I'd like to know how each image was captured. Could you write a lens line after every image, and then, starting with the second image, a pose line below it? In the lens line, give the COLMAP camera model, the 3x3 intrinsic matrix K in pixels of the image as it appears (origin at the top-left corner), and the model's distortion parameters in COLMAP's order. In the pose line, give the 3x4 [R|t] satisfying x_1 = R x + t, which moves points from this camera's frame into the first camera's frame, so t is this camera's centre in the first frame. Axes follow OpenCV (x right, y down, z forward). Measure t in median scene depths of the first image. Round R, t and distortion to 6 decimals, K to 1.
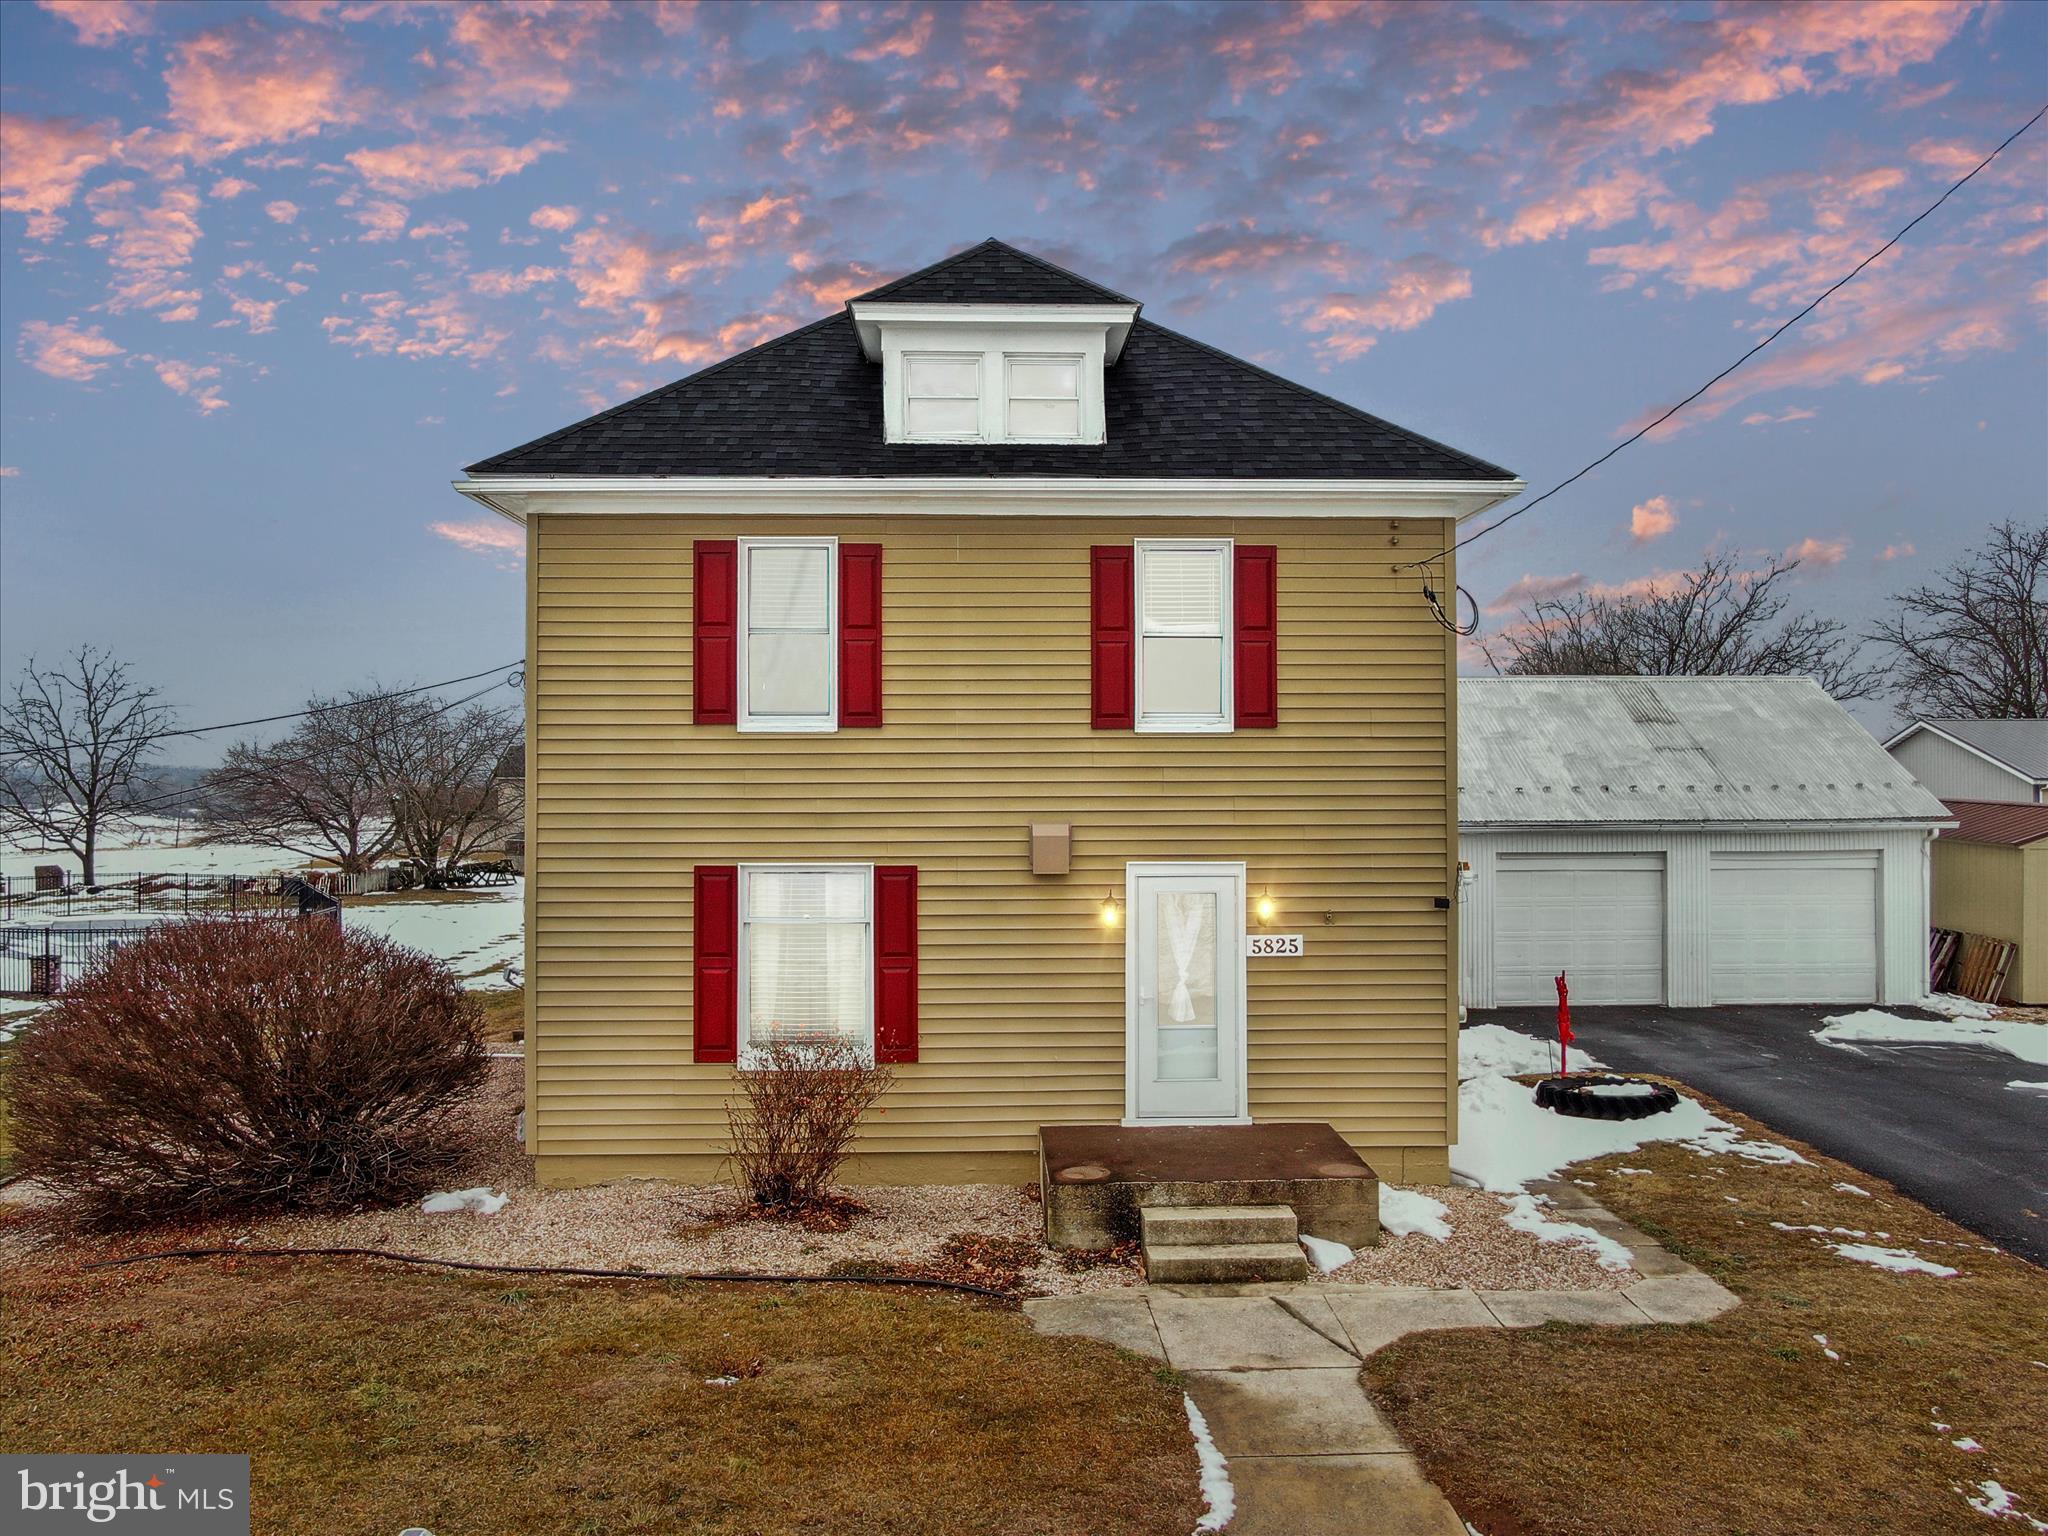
lens RADIAL K [[1615.0, 0, 1024.0], [0, 1615.0, 768.0], [0, 0, 1]] dist [-0.009684, -0.001616]
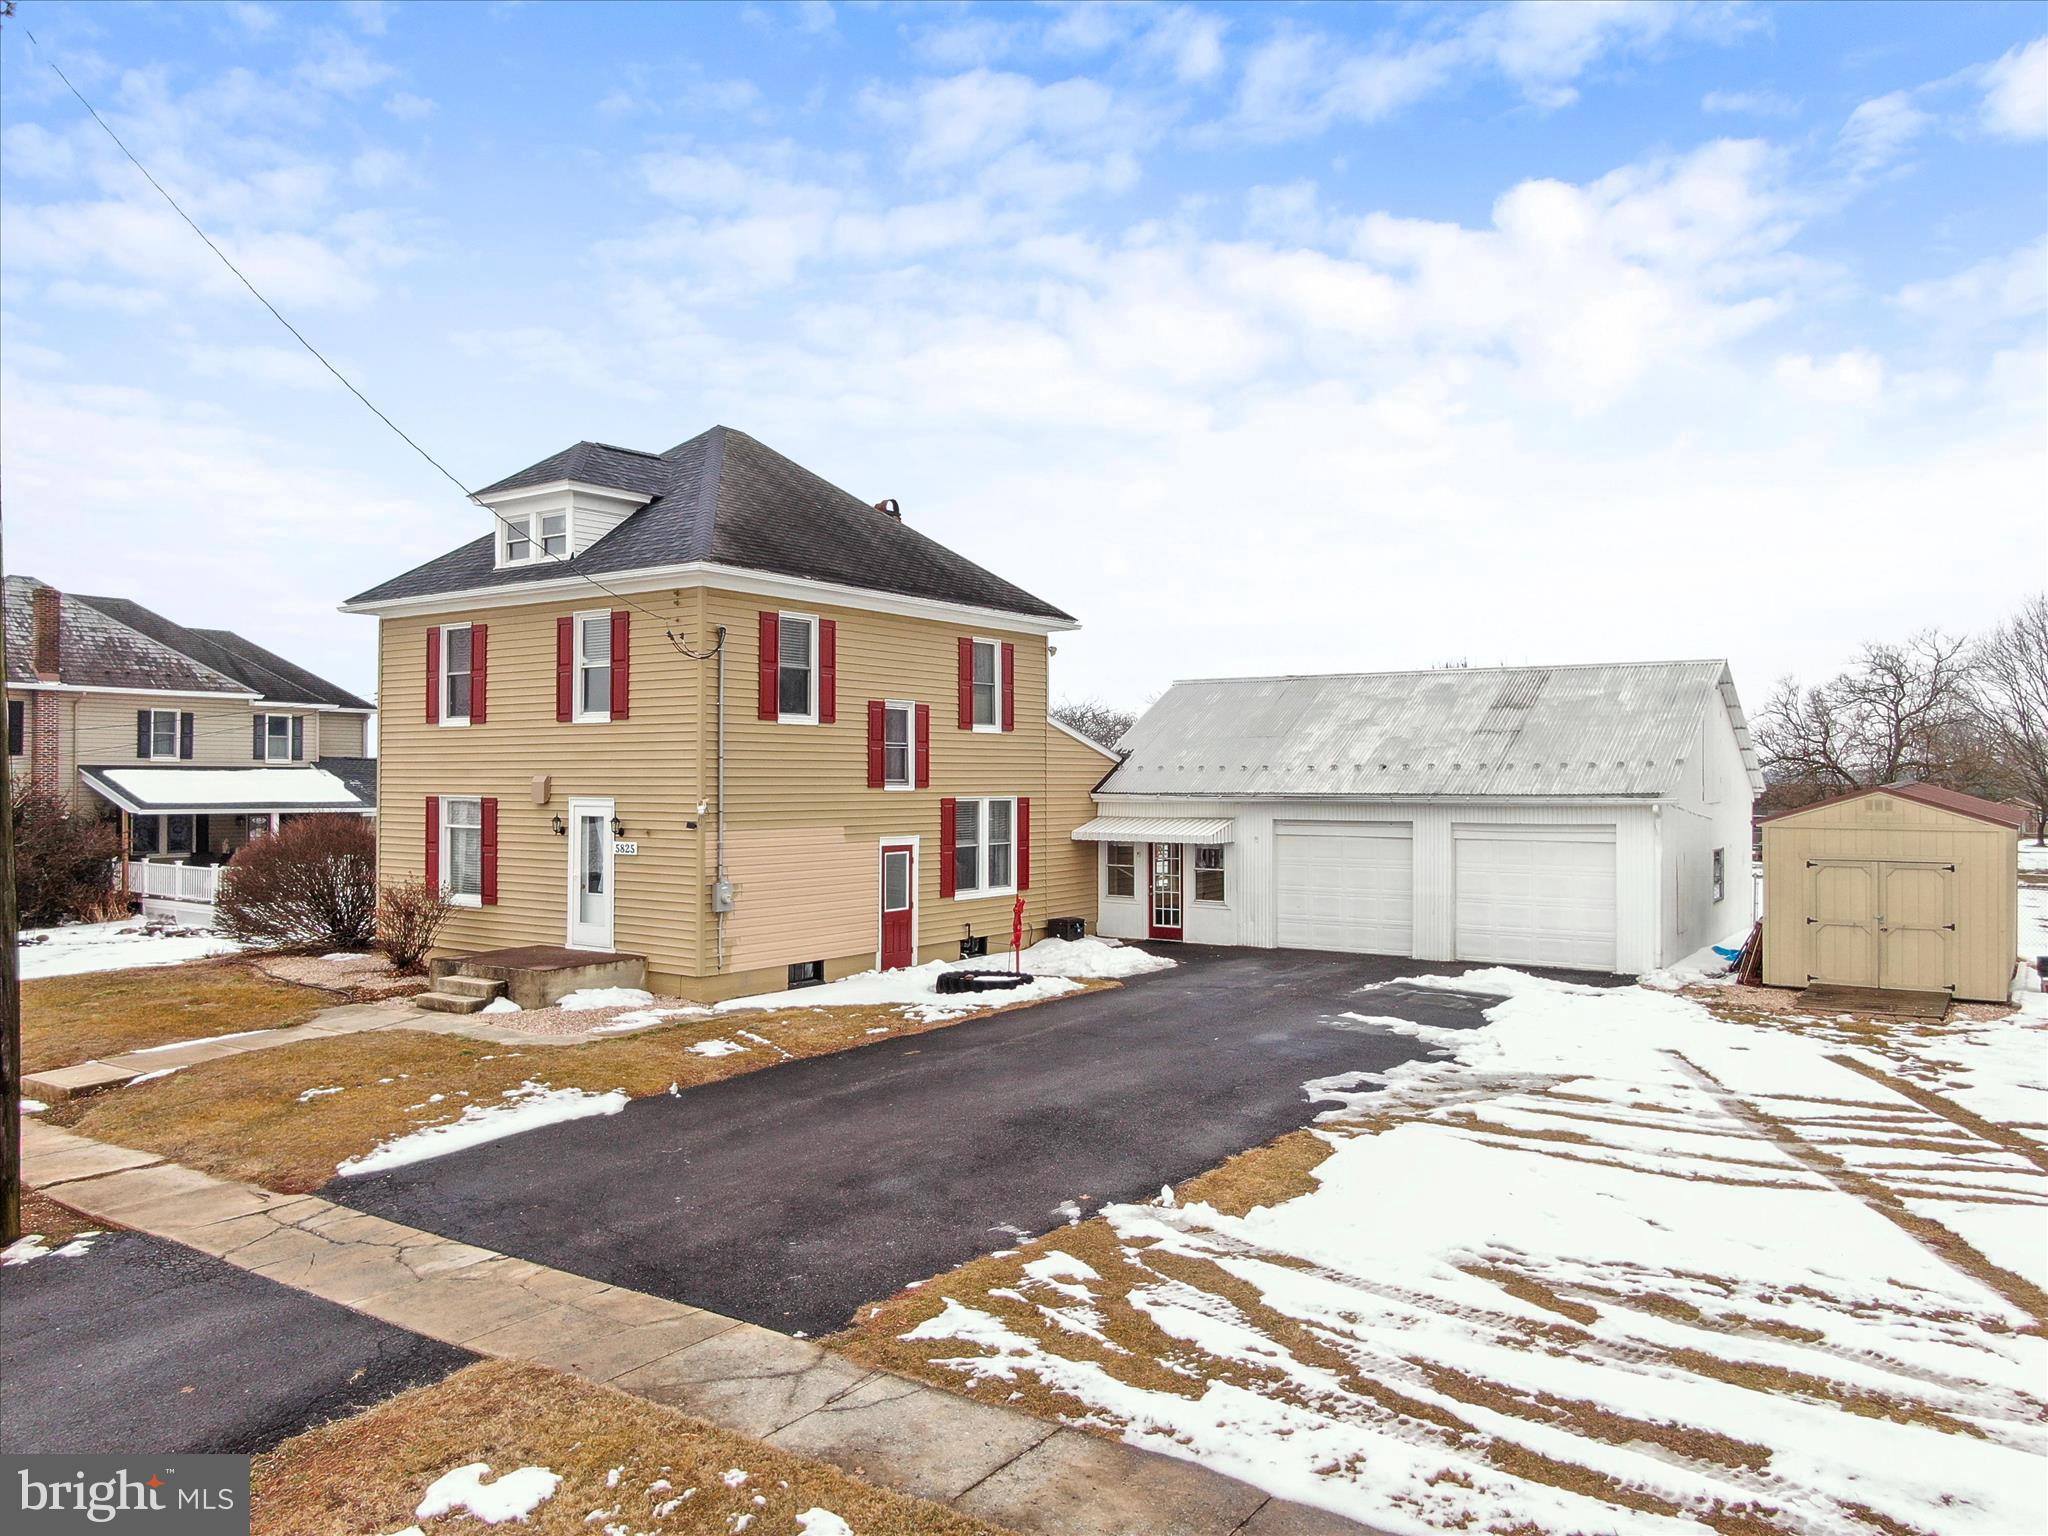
lens RADIAL K [[1455.1, 0, 1024.0], [0, 1455.1, 768.0], [0, 0, 1]] dist [-0.001879, -0.000470]
pose [[0.804473, 0.000169, -0.593989, 1.404502], [-0.001194, 0.999998, -0.001332, 0.028175], [0.593988, 0.001781, 0.804472, 0.024975]]
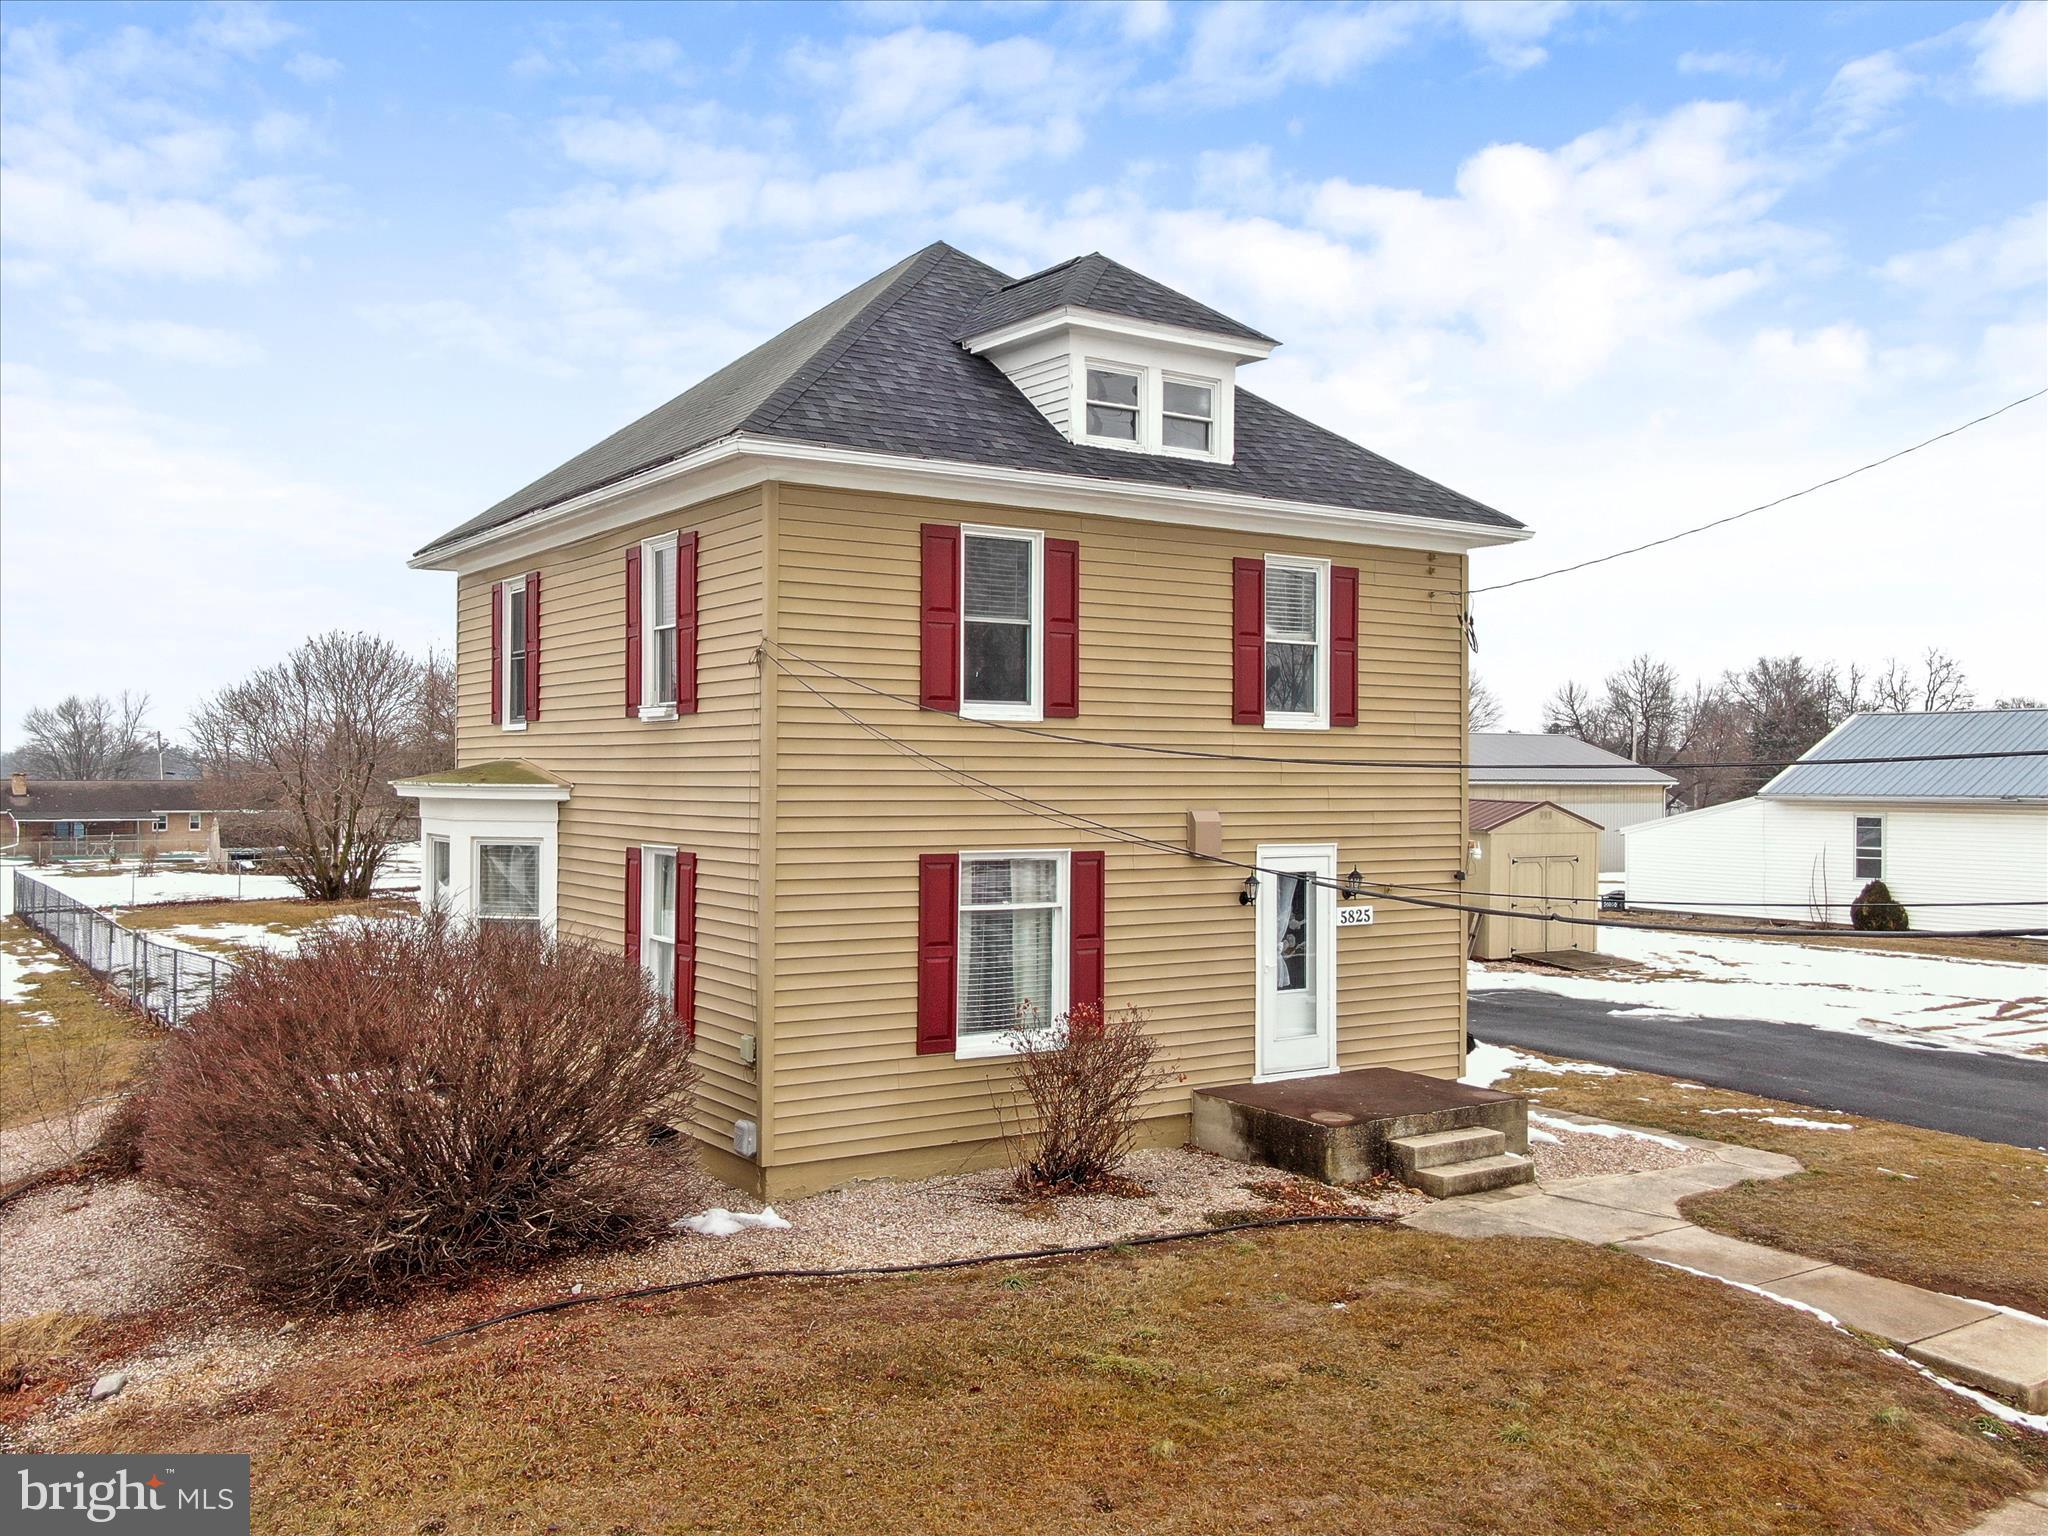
lens RADIAL K [[1795.2, 0, 1024.0], [0, 1795.2, 768.0], [0, 0, 1]] dist [0.000954, 0.005760]
pose [[0.847429, 0.009244, 0.530828, -0.730426], [-0.016167, 0.999834, 0.008399, -0.002252], [-0.530662, -0.015699, 0.847438, 0.041152]]
